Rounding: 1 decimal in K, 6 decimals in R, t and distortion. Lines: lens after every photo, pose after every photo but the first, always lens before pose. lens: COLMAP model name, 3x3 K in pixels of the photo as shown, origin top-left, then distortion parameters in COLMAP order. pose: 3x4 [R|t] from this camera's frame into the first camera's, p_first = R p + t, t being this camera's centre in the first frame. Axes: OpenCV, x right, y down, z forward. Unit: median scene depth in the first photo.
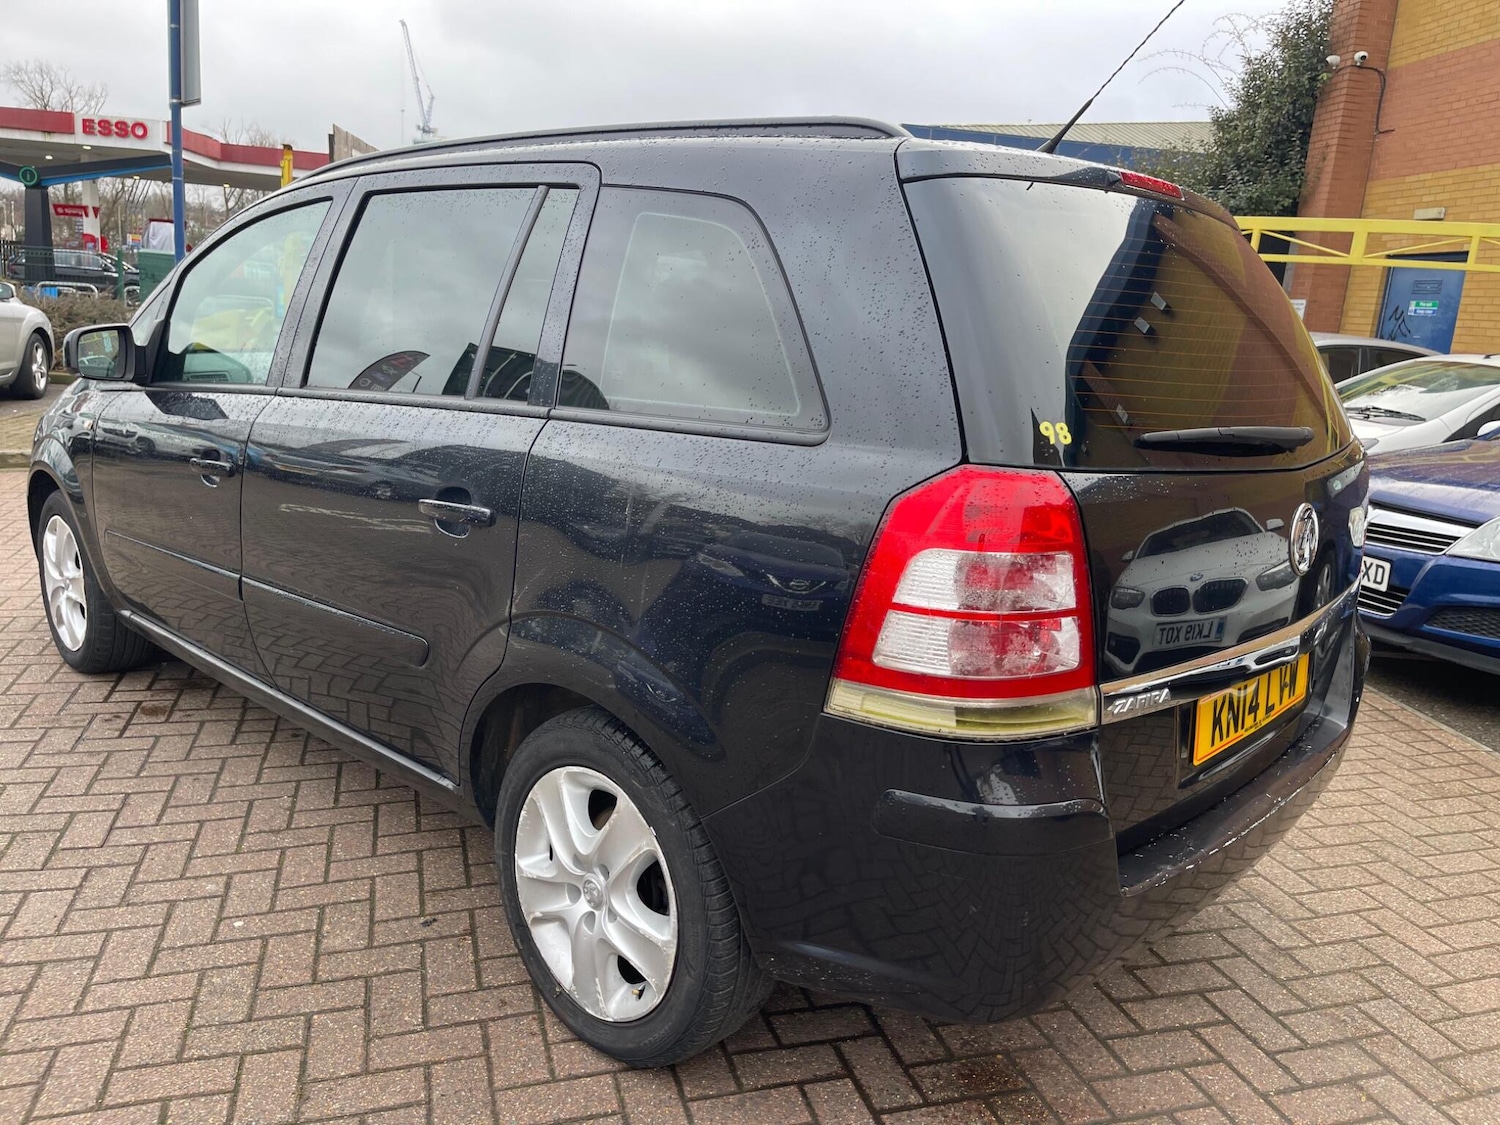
lens RADIAL K [[1128.5, 0, 783.0], [0, 1128.5, 551.9], [0, 0, 1]] dist [0.067488, -0.093346]
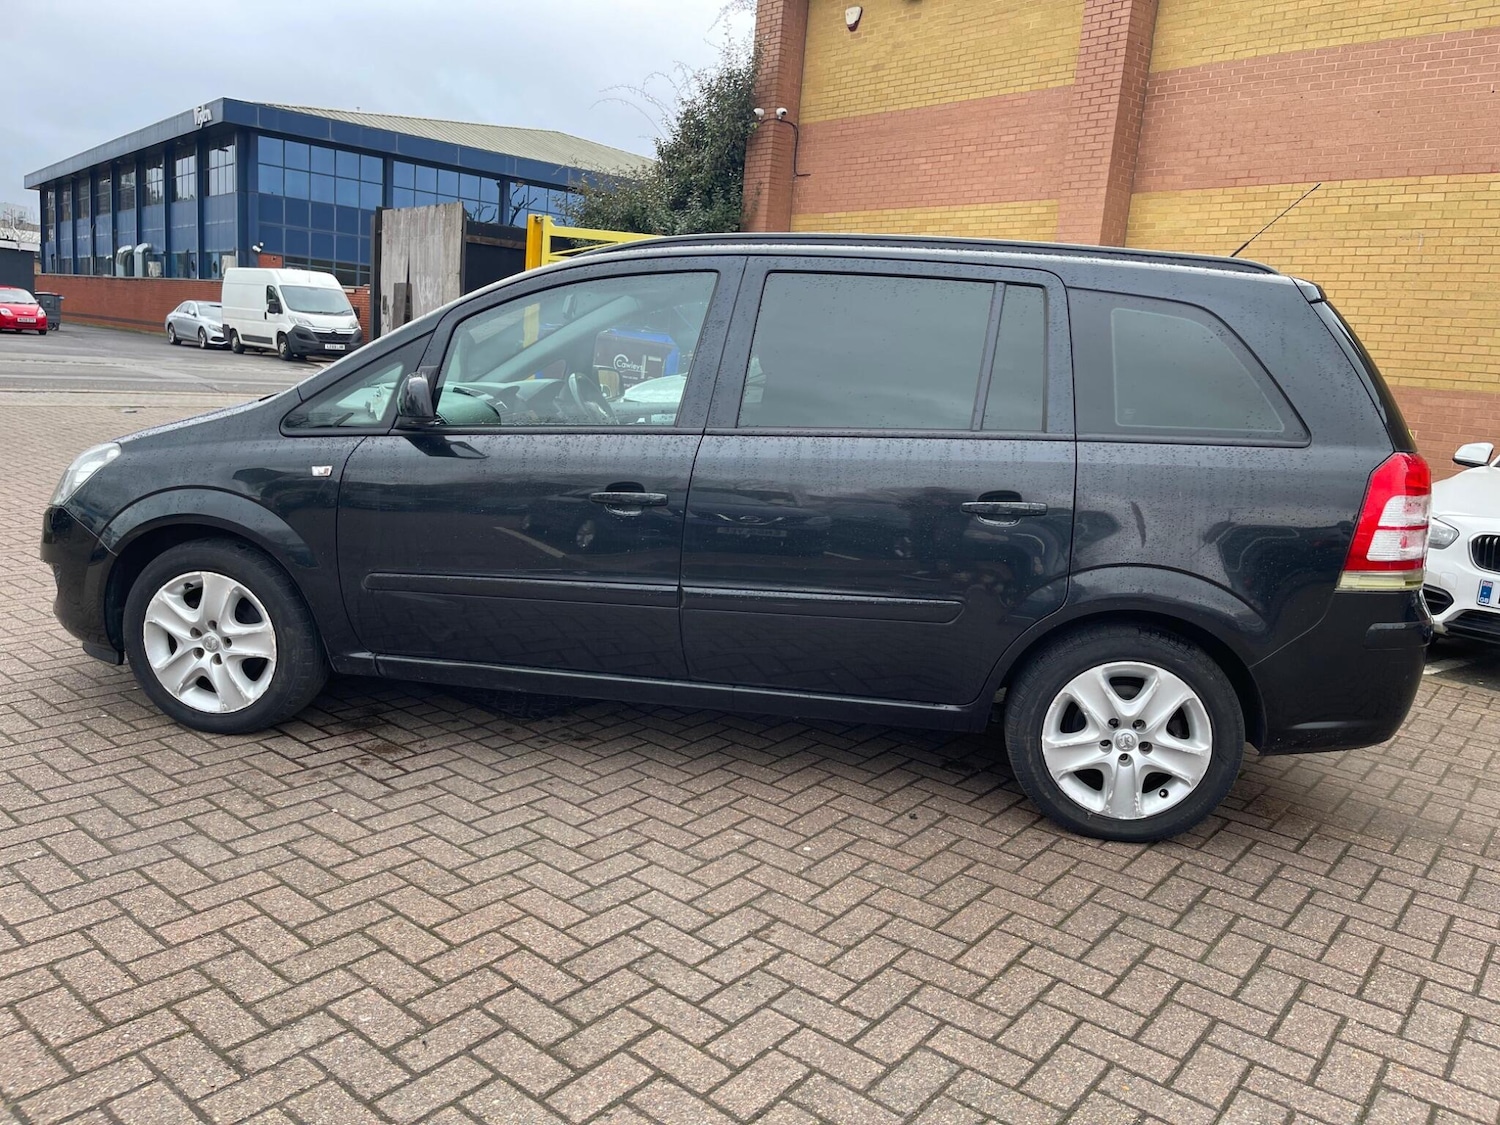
lens RADIAL K [[1128.5, 0, 765.5], [0, 1128.5, 543.5], [0, 0, 1]] dist [0.067488, -0.093346]
pose [[0.836617, -0.100674, 0.538458, -1.193145], [0.099996, 0.994518, 0.030576, -0.058486], [-0.538585, 0.028264, 0.842097, -0.053044]]
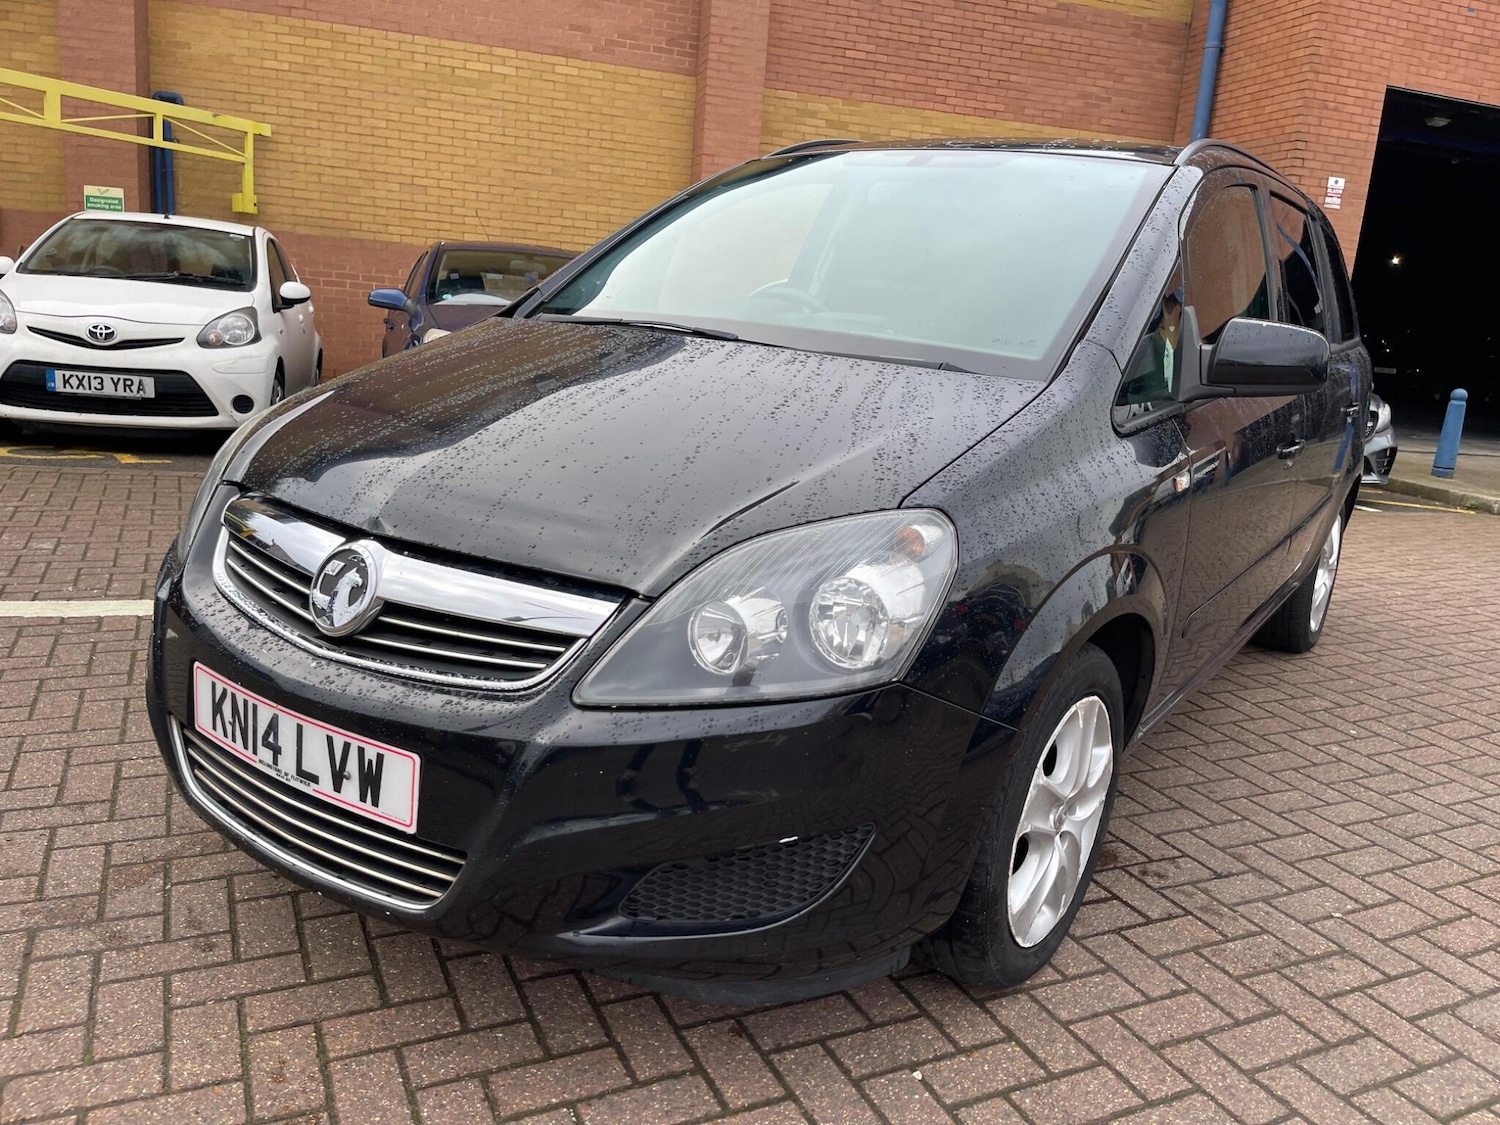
lens RADIAL K [[1144.7, 0, 780.8], [0, 1144.7, 567.0], [0, 0, 1]] dist [0.031484, -0.042886]
pose [[-0.141386, -0.295361, 0.944866, -1.714792], [0.115042, 0.943085, 0.312019, -0.409783], [-0.983247, 0.152814, -0.099360, 1.860030]]
